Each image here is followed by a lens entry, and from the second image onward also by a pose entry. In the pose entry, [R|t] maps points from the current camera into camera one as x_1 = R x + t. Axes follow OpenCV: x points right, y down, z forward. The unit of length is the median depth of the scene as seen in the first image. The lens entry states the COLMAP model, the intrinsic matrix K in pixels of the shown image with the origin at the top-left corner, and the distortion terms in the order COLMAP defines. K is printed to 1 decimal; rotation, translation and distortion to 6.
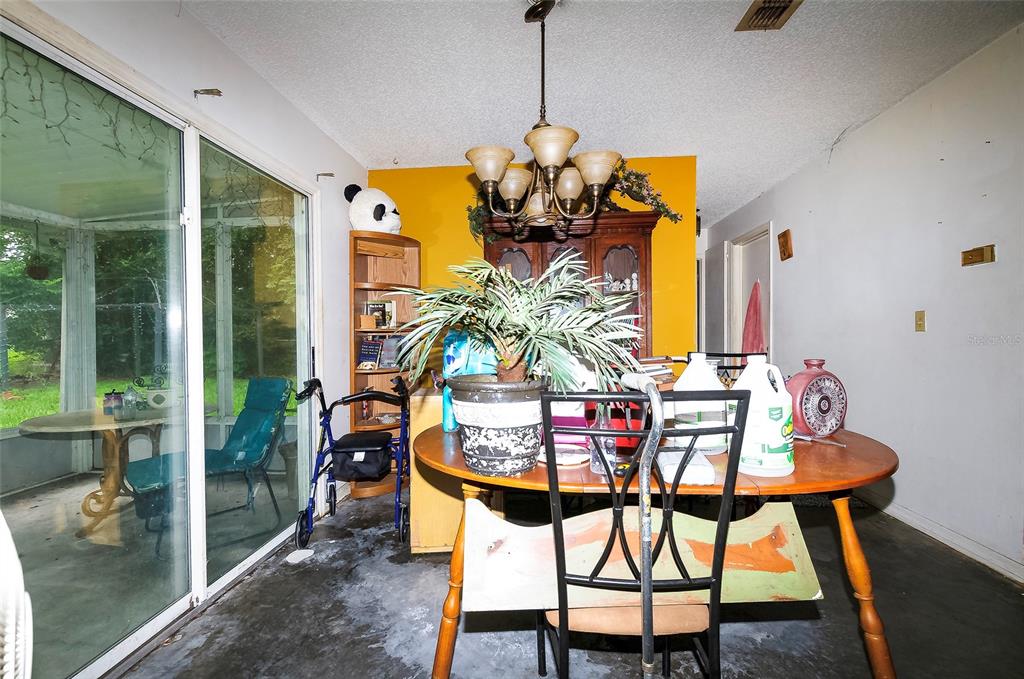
lens RADIAL K [[441.7, 0, 512.0], [0, 441.7, 339.5], [0, 0, 1]] dist [0.019298, -0.008560]
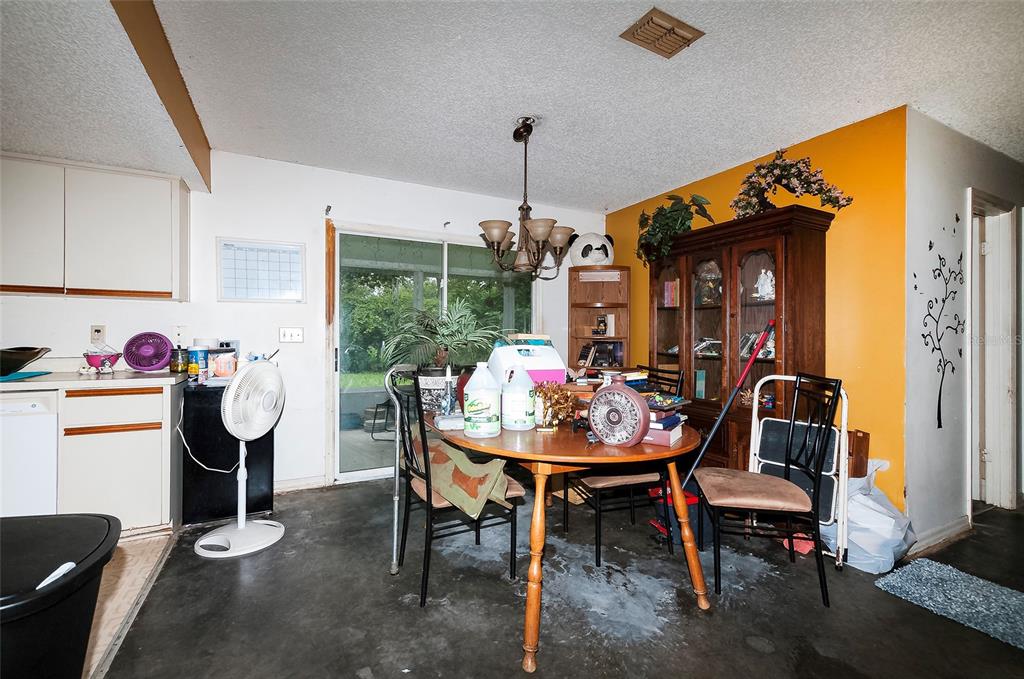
lens RADIAL K [[441.7, 0, 512.0], [0, 441.7, 339.5], [0, 0, 1]] dist [0.019298, -0.008560]
pose [[0.521381, 0.027320, -0.852887, 1.503996], [-0.030611, 0.999443, 0.013302, -0.053049], [0.852775, 0.019172, 0.521926, 0.198848]]
